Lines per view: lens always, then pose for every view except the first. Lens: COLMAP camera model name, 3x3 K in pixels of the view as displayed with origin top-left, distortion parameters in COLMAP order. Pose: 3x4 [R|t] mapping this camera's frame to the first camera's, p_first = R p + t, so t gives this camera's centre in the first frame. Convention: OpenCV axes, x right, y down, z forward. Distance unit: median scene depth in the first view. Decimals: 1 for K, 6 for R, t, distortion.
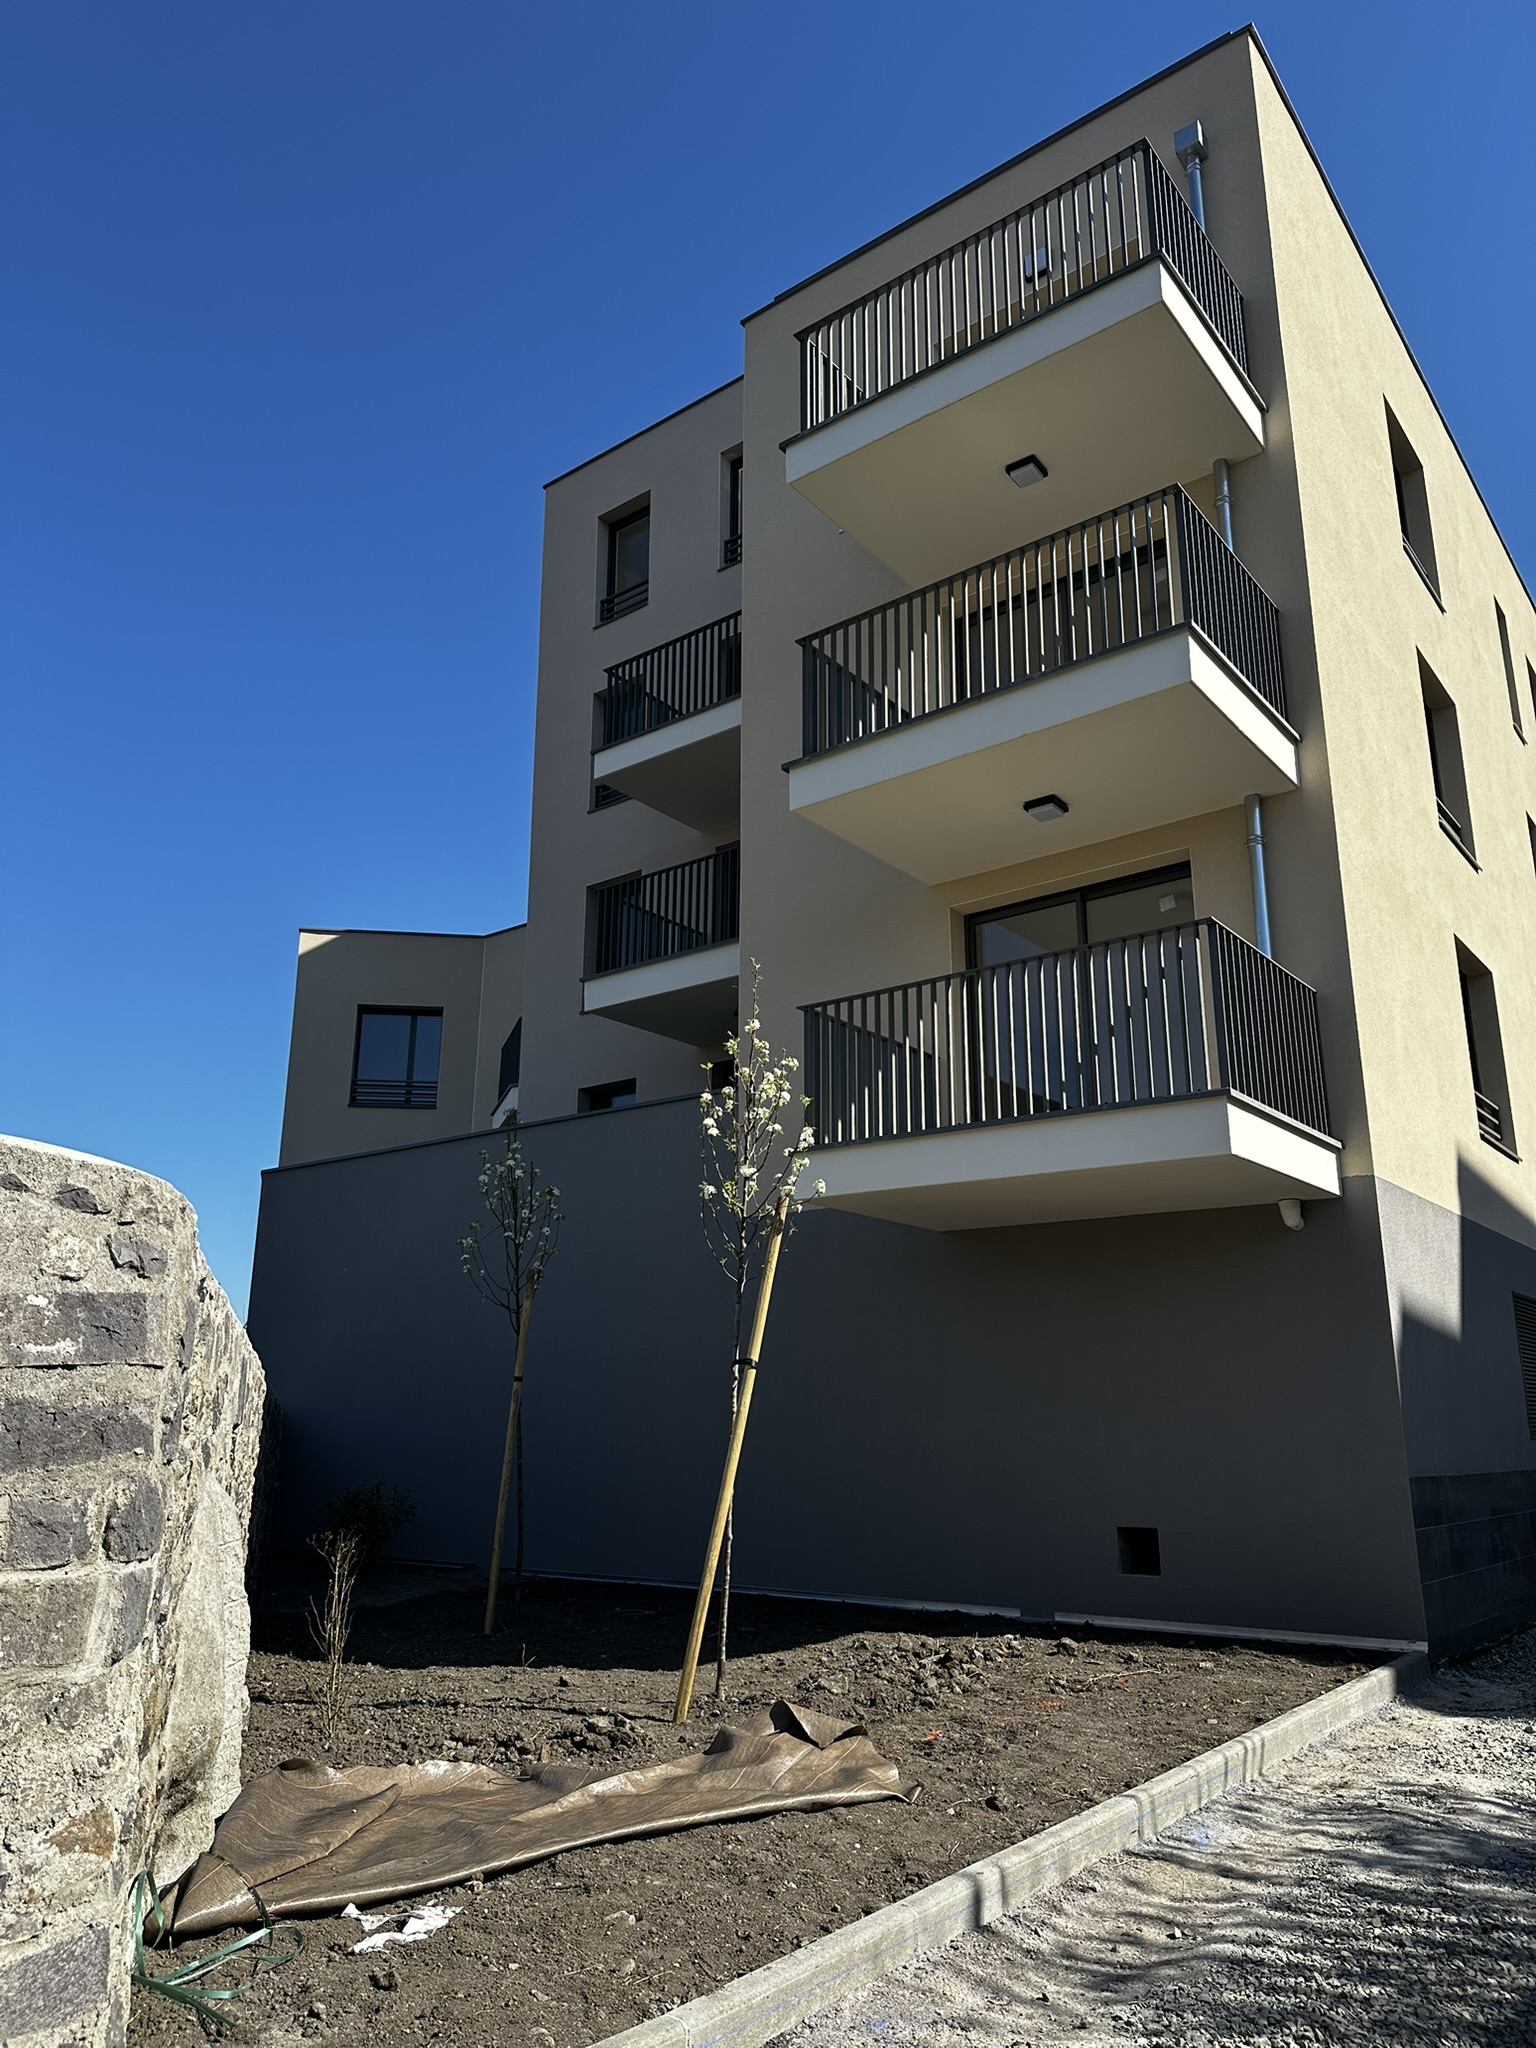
lens RADIAL K [[1448.4, 0, 768.0], [0, 1448.4, 1024.0], [0, 0, 1]] dist [0.024219, -0.038457]
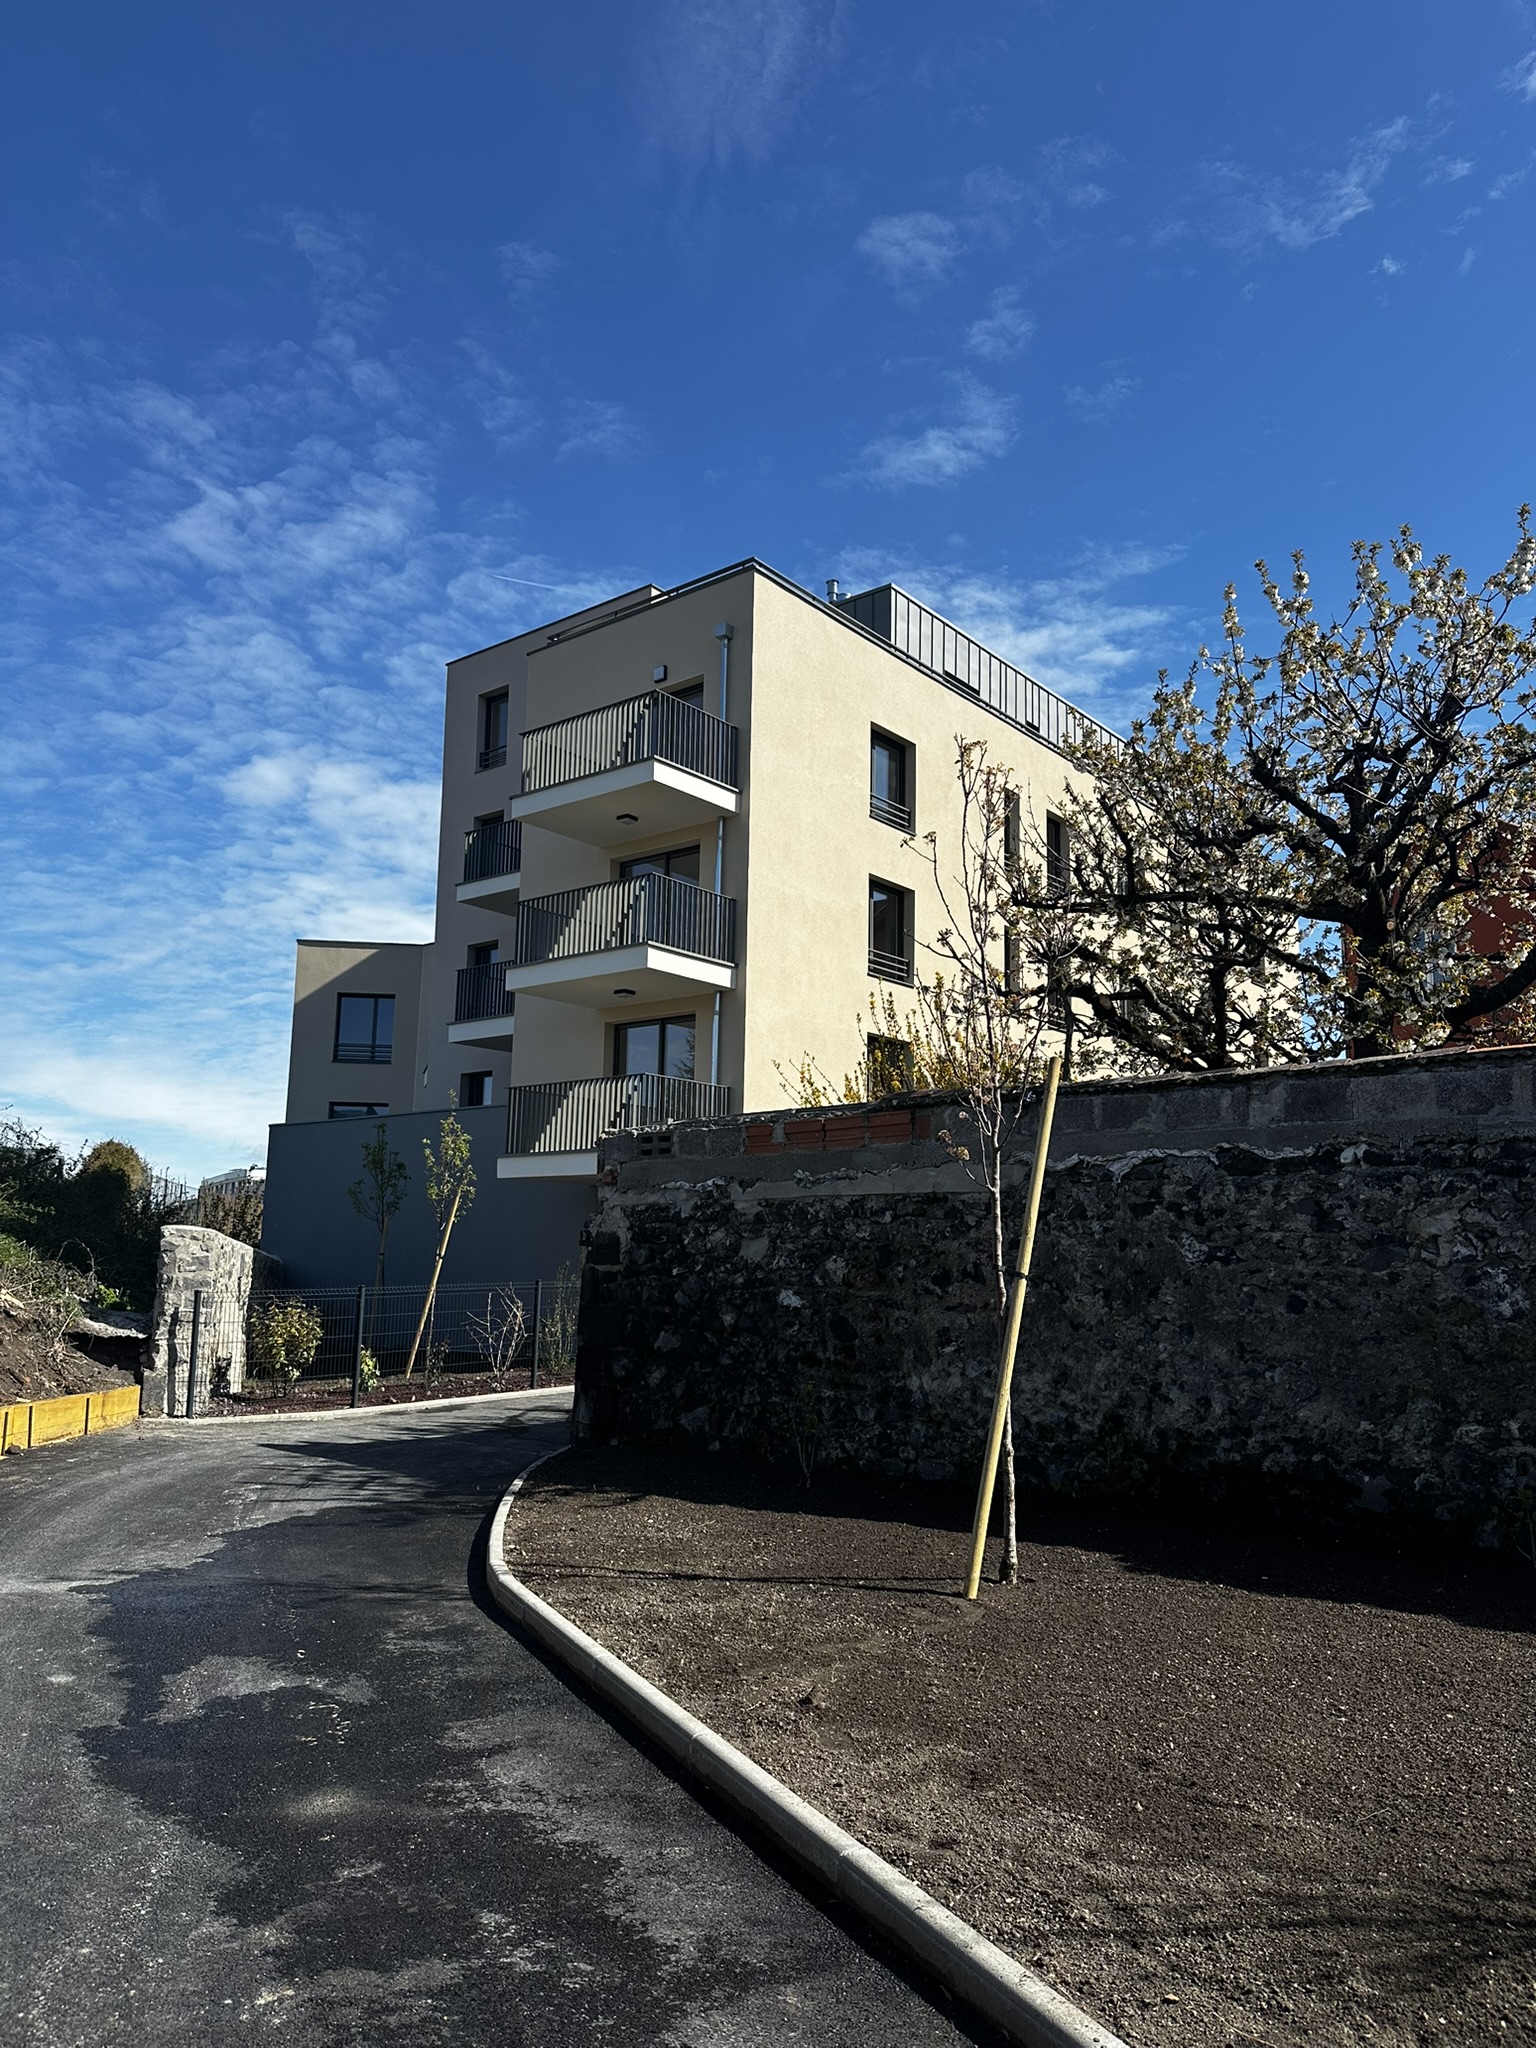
lens RADIAL K [[1448.4, 0, 768.0], [0, 1448.4, 1024.0], [0, 0, 1]] dist [0.024219, -0.038457]
pose [[0.999633, 0.008229, -0.025813, 0.202251], [-0.005550, 0.994749, 0.102199, -0.141417], [0.026518, -0.102018, 0.994429, -0.479561]]
